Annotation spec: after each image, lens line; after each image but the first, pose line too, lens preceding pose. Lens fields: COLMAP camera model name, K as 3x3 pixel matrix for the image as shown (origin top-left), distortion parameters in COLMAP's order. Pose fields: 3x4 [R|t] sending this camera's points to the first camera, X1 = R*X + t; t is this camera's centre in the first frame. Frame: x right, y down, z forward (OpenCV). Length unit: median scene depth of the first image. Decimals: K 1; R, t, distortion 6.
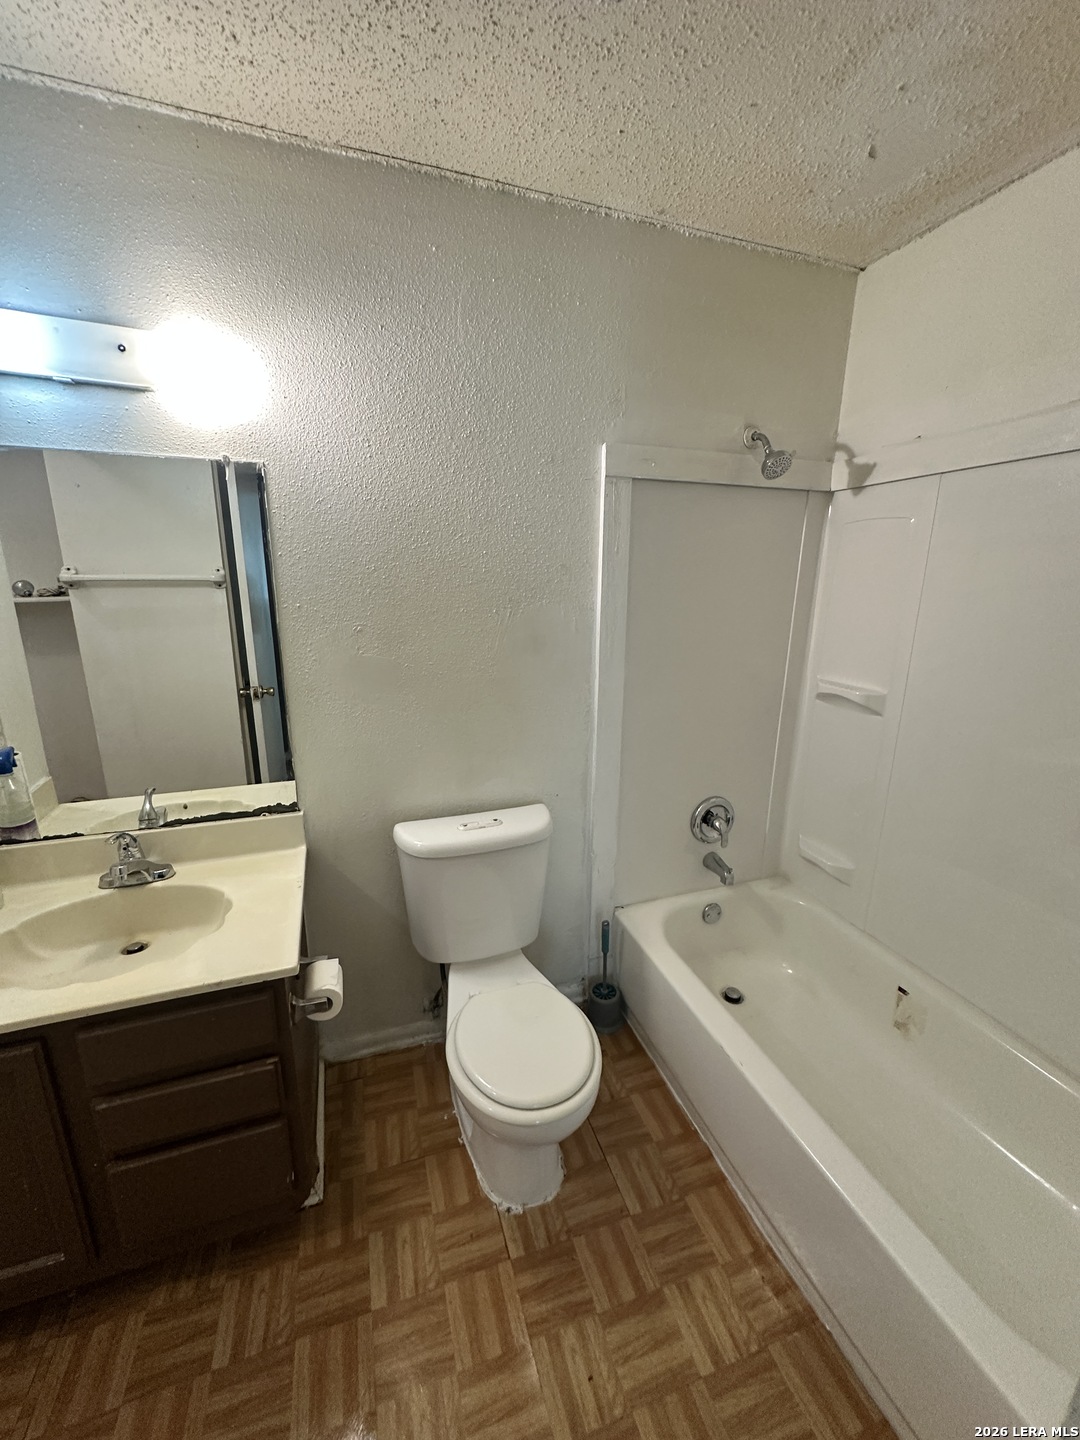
lens RADIAL K [[573.8, 0, 543.3], [0, 573.8, 720.2], [0, 0, 1]] dist [-0.005544, 0.000202]
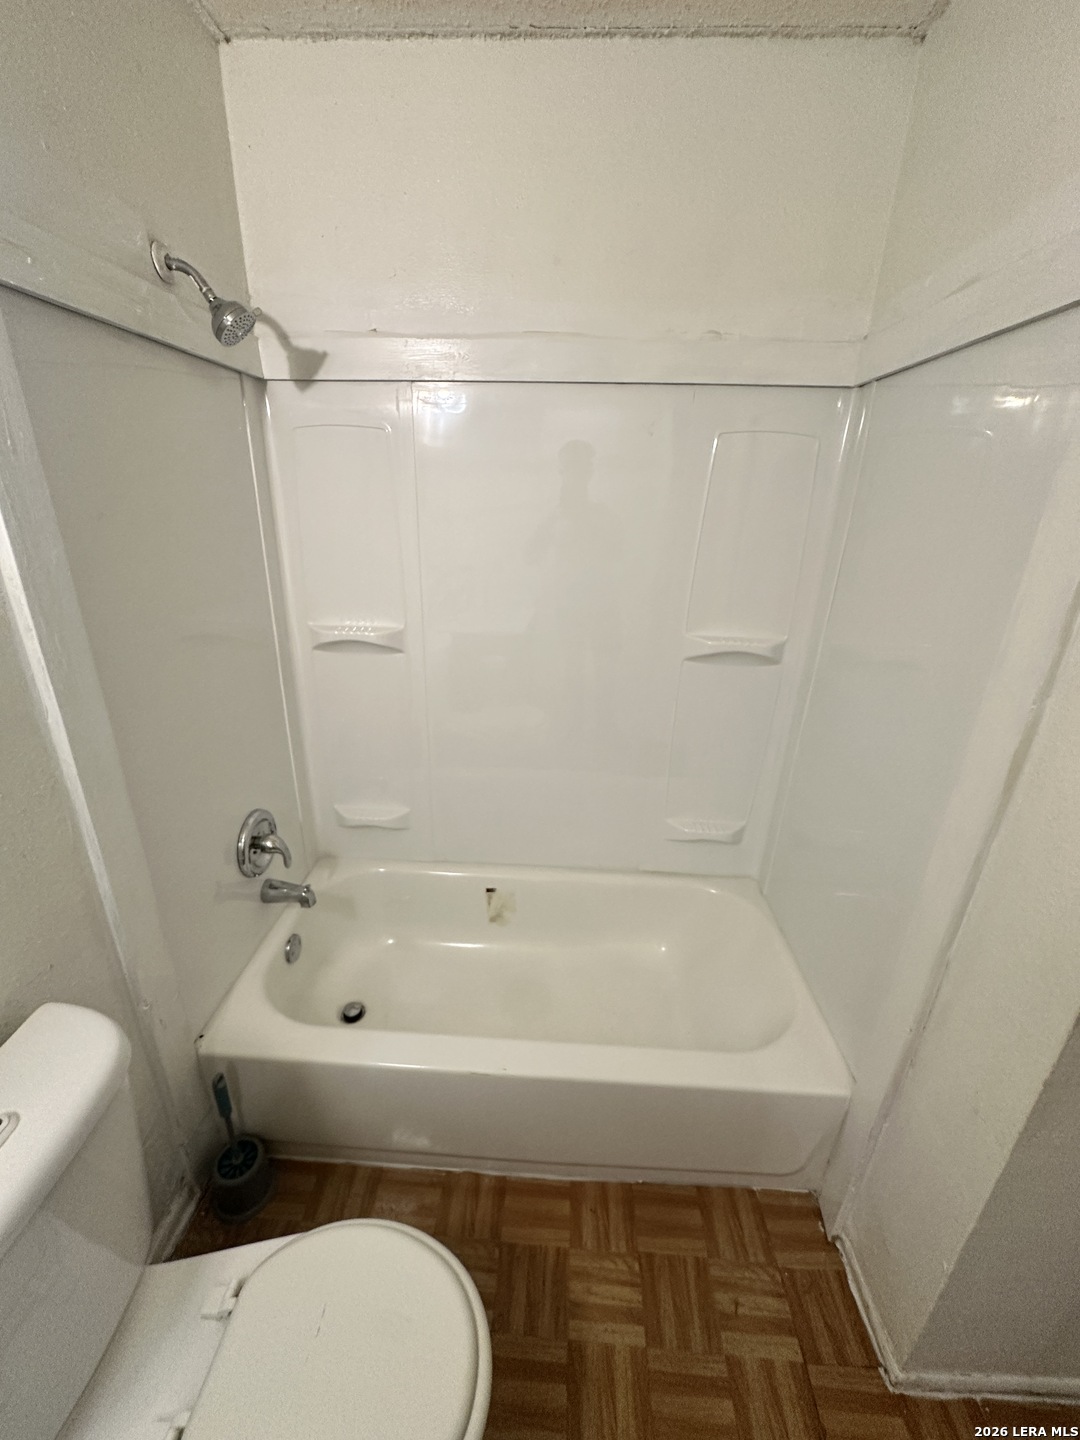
lens RADIAL K [[573.8, 0, 536.4], [0, 573.8, 718.4], [0, 0, 1]] dist [-0.005544, 0.000202]
pose [[0.374641, -0.339977, 0.862589, -0.174111], [0.209011, 0.937367, 0.278672, -0.122565], [-0.903304, 0.075889, 0.422235, 0.414445]]
